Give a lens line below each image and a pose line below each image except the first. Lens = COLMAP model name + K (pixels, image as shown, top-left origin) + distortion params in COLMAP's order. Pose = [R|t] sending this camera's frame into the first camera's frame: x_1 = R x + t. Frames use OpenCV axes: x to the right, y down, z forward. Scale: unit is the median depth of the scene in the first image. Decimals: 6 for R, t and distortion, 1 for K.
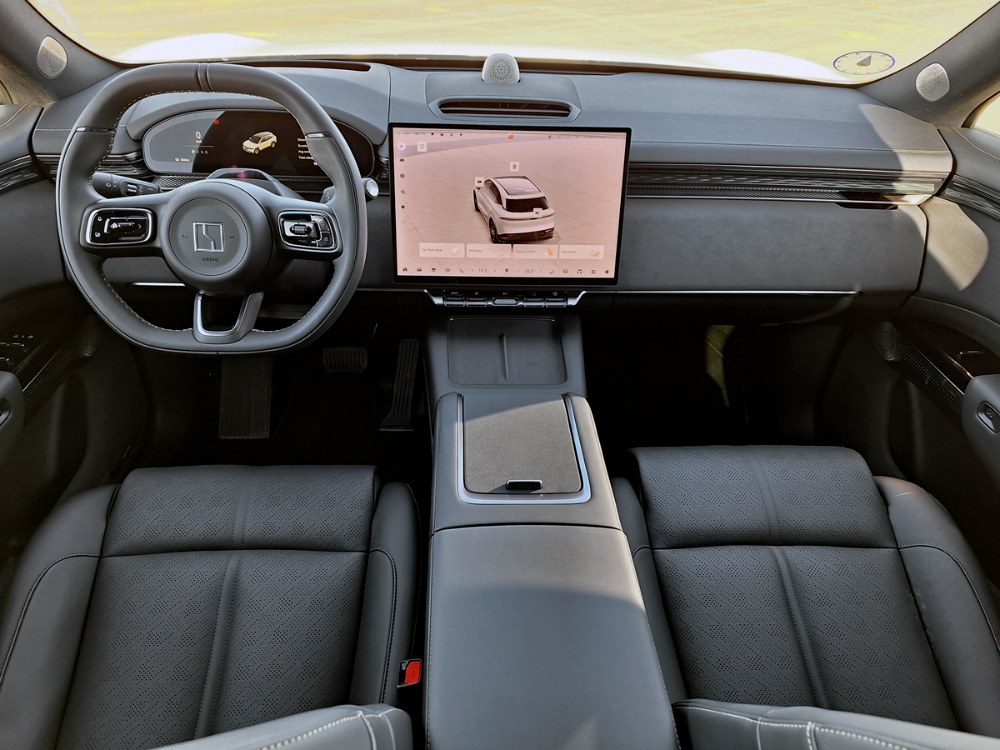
lens RADIAL K [[675.3, 0, 497.1], [0, 675.3, 385.5], [0, 0, 1]] dist [0.101890, -0.114460]
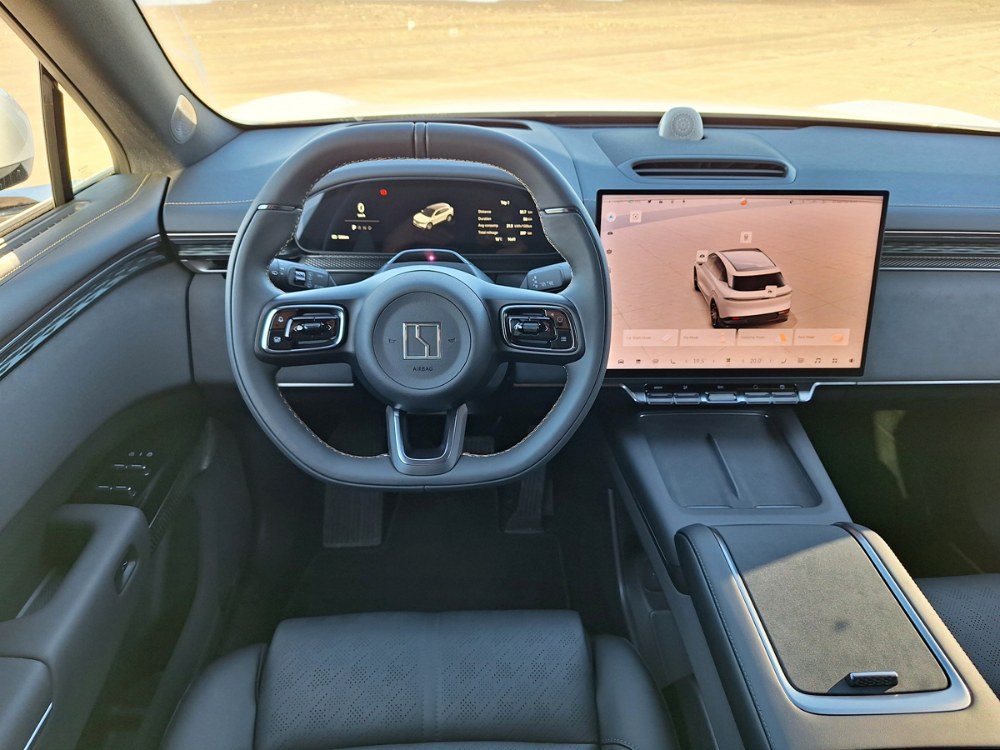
lens RADIAL K [[679.5, 0, 500.0], [0, 679.5, 375.0], [0, 0, 1]] dist [0.092462, -0.129774]
pose [[0.999917, -0.012843, 0.000229, -0.267289], [0.012818, 0.996445, -0.083269, -0.090179], [0.000841, 0.083265, 0.996527, 0.187873]]
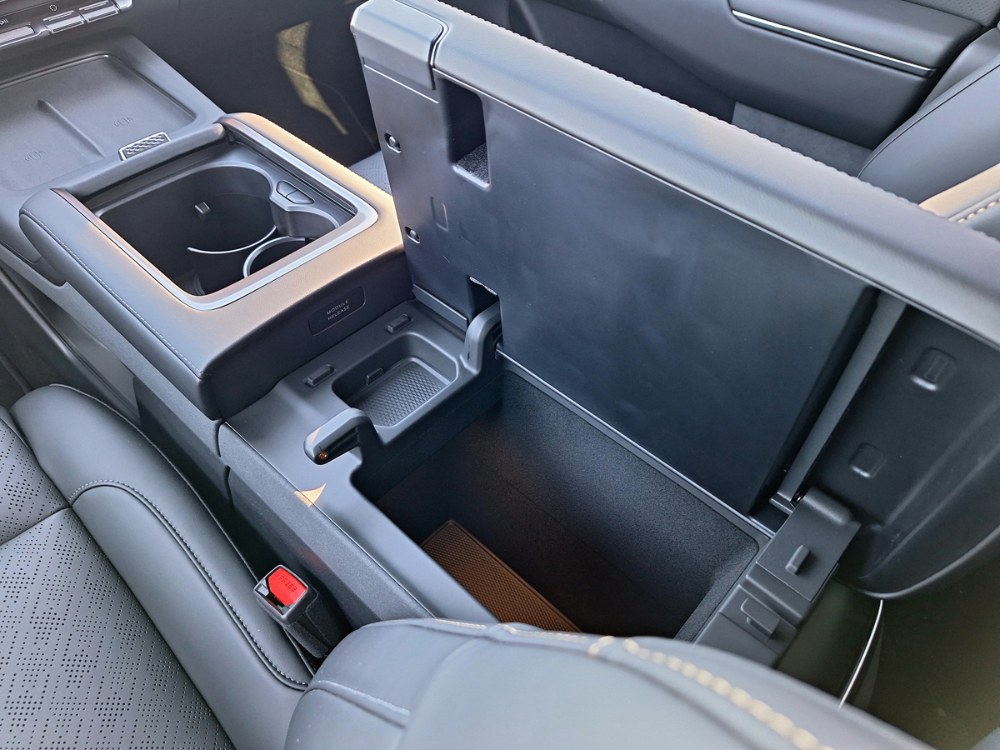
lens RADIAL K [[679.5, 0, 500.0], [0, 679.5, 375.0], [0, 0, 1]] dist [0.092462, -0.129774]
pose [[0.701919, -0.542190, 0.461887, -0.129009], [0.410841, 0.837935, 0.359270, 0.082478], [-0.581824, -0.062417, 0.810916, 0.283857]]
